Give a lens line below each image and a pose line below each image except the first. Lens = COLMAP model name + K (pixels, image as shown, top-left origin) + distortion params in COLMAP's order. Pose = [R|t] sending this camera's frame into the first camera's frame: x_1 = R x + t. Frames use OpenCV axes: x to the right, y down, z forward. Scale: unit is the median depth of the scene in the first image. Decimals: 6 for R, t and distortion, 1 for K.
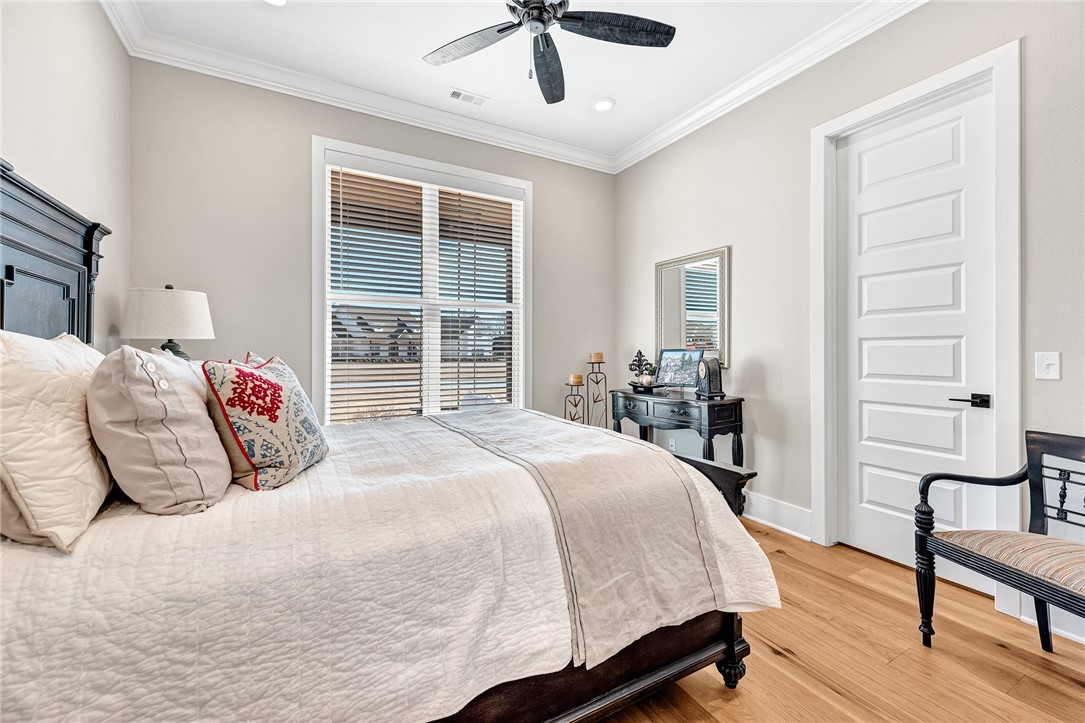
lens RADIAL K [[432.6, 0, 540.5], [0, 432.6, 354.1], [0, 0, 1]] dist [0.012279, -0.004120]
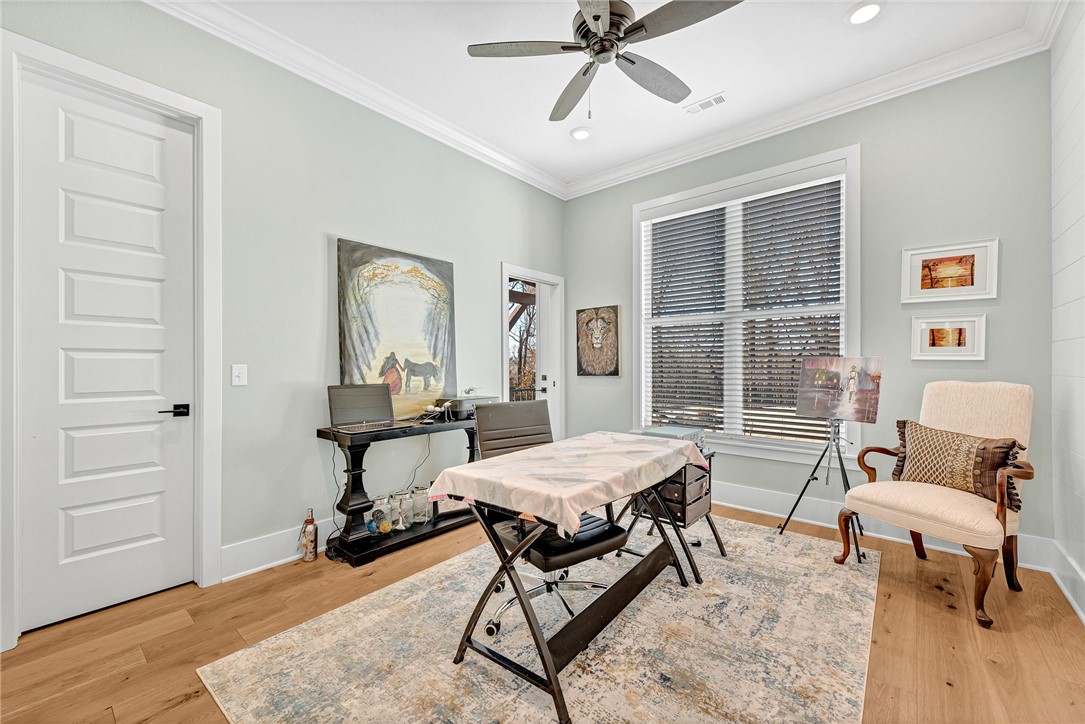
lens RADIAL K [[432.6, 0, 540.7], [0, 432.6, 365.4], [0, 0, 1]] dist [0.012279, -0.004120]
pose [[-0.368940, -0.004353, 0.929443, -0.314608], [0.000624, 0.999988, 0.004931, -0.007995], [-0.929453, 0.002399, -0.368933, 0.572130]]
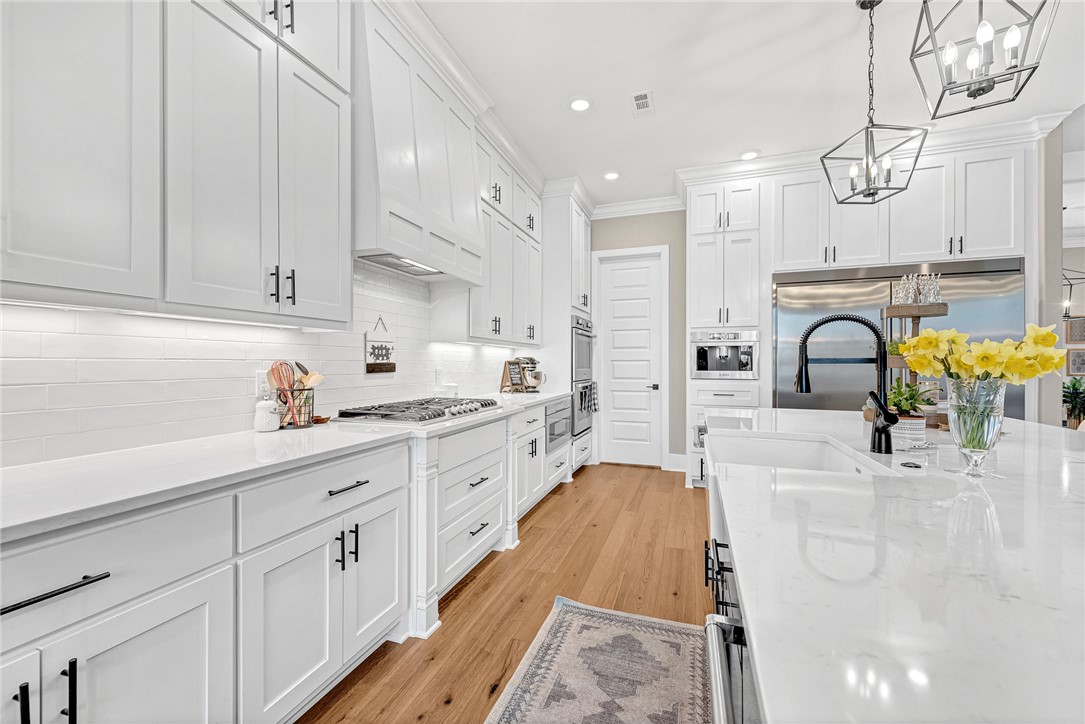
lens RADIAL K [[432.6, 0, 539.3], [0, 432.6, 363.1], [0, 0, 1]] dist [0.012279, -0.004120]
pose [[0.747944, -0.001182, 0.663760, -1.025753], [0.002374, 0.999997, -0.000895, -0.020905], [-0.663757, 0.002245, 0.747945, -0.343000]]
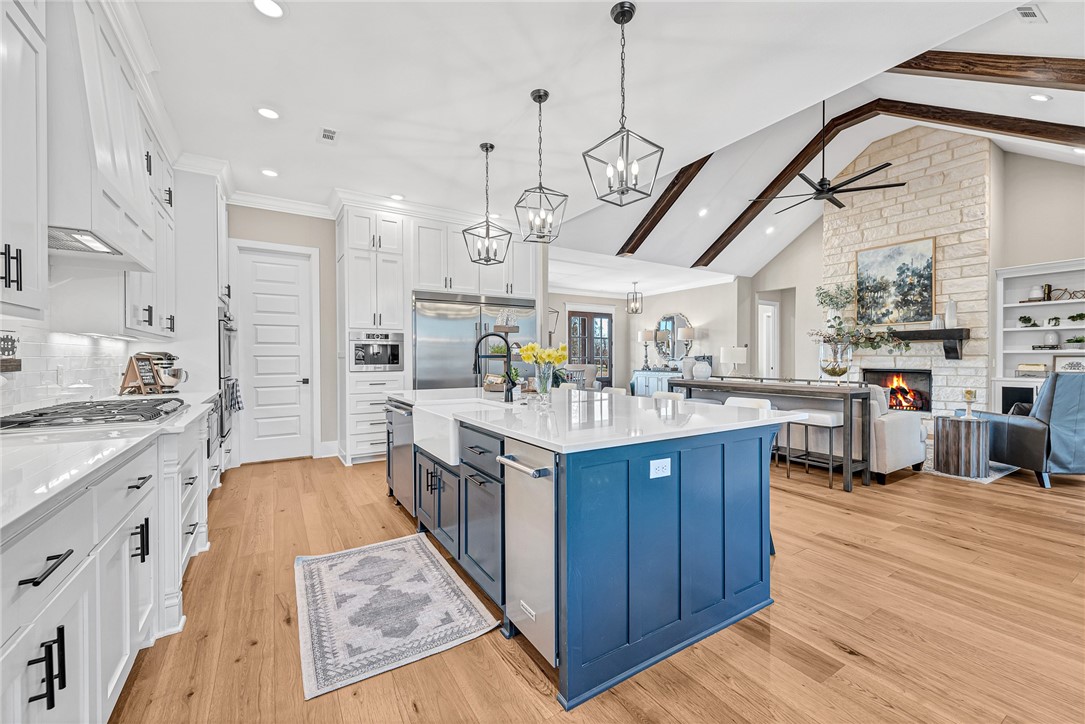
lens RADIAL K [[432.6, 0, 543.6], [0, 432.6, 361.1], [0, 0, 1]] dist [0.012279, -0.004120]
pose [[-0.052195, -0.008447, 0.998601, -1.538055], [0.005637, 0.999946, 0.008753, -0.021079], [-0.998621, 0.006086, -0.052145, -0.230026]]
